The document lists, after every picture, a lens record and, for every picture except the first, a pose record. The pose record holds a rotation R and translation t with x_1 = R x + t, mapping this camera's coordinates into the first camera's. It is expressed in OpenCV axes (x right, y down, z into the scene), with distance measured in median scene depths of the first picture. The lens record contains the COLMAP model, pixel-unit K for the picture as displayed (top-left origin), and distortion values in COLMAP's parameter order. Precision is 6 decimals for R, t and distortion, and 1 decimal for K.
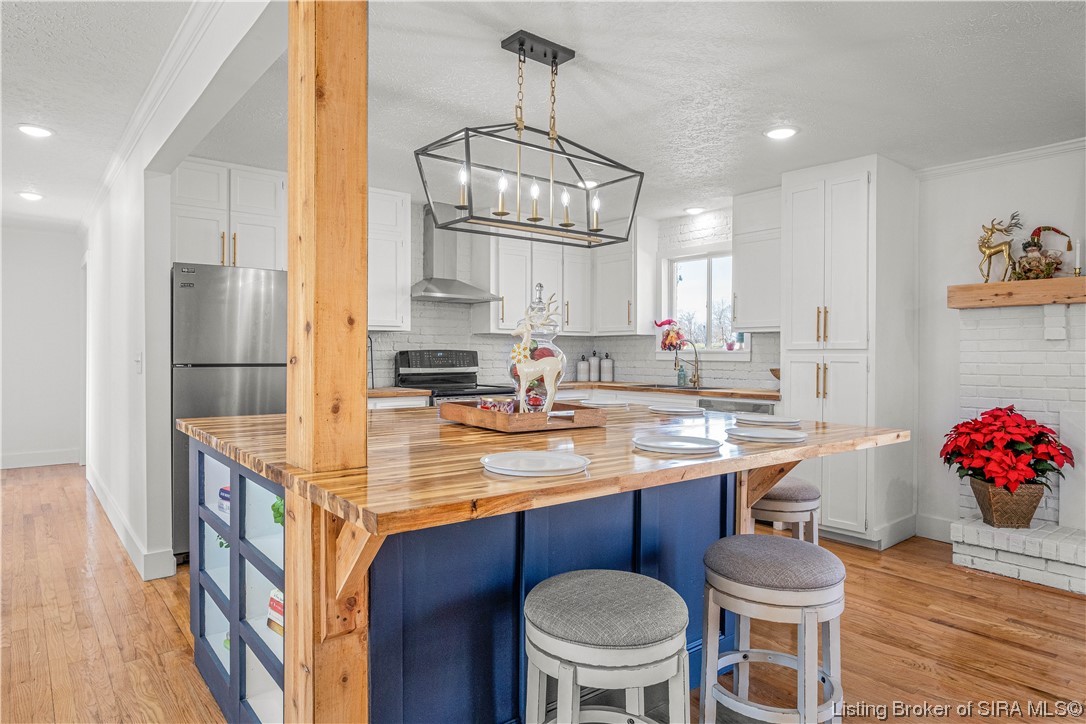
lens RADIAL K [[639.4, 0, 543.0], [0, 639.4, 362.0], [0, 0, 1]] dist [0.000938, 0.000316]
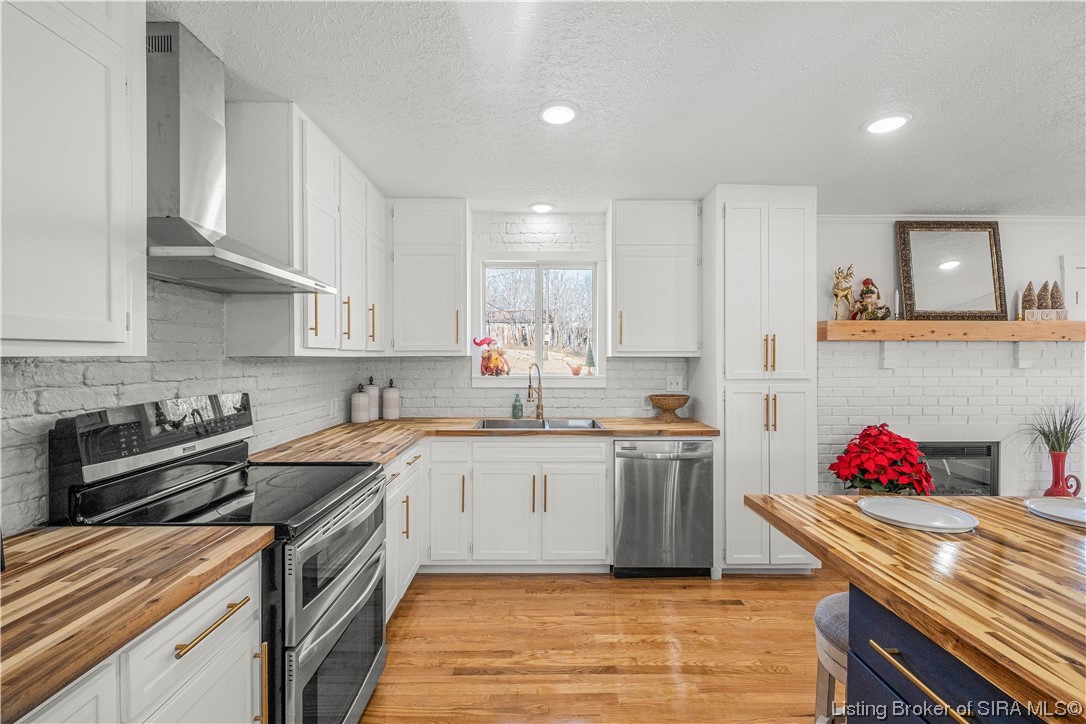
lens RADIAL K [[474.3, 0, 543.0], [0, 474.3, 362.0], [0, 0, 1]] dist [-0.001098, -0.000275]
pose [[0.633266, -0.011129, 0.773854, -0.245460], [0.012801, 0.999910, 0.003905, -0.040311], [-0.773828, 0.007433, 0.633352, 0.623950]]
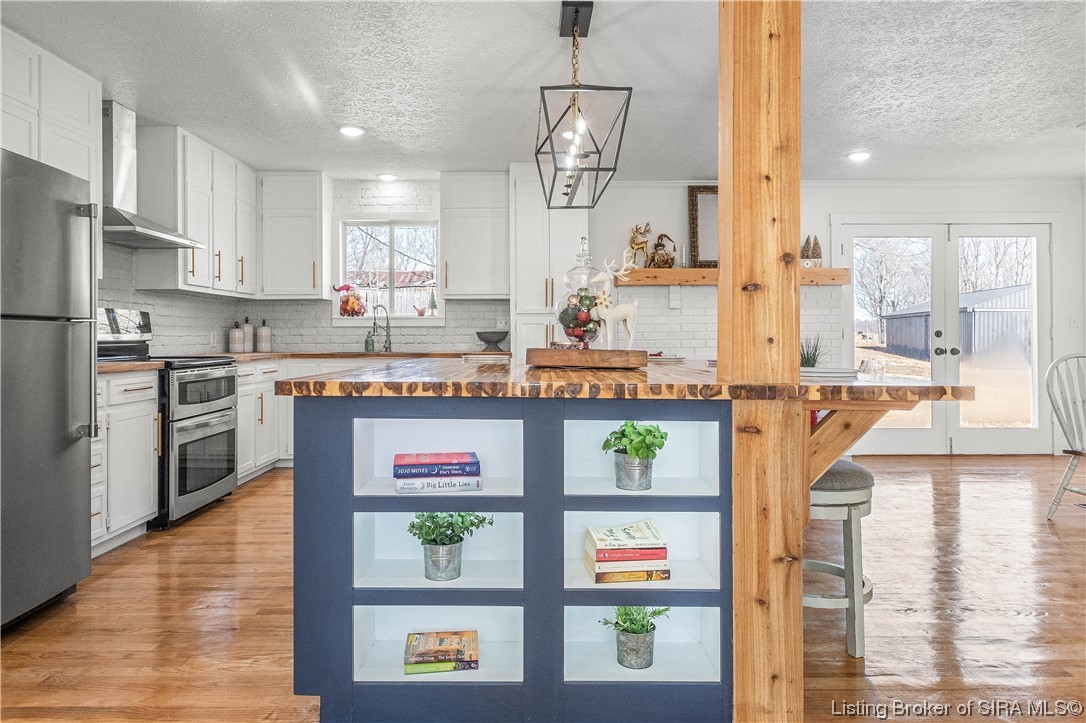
lens RADIAL K [[658.8, 0, 543.2], [0, 658.8, 336.5], [0, 0, 1]] dist [0.003258, -0.000045]
pose [[0.633956, -0.007512, 0.773333, -0.420731], [0.016779, 0.999851, -0.004043, 0.022758], [-0.773187, 0.015539, 0.633987, 0.159690]]
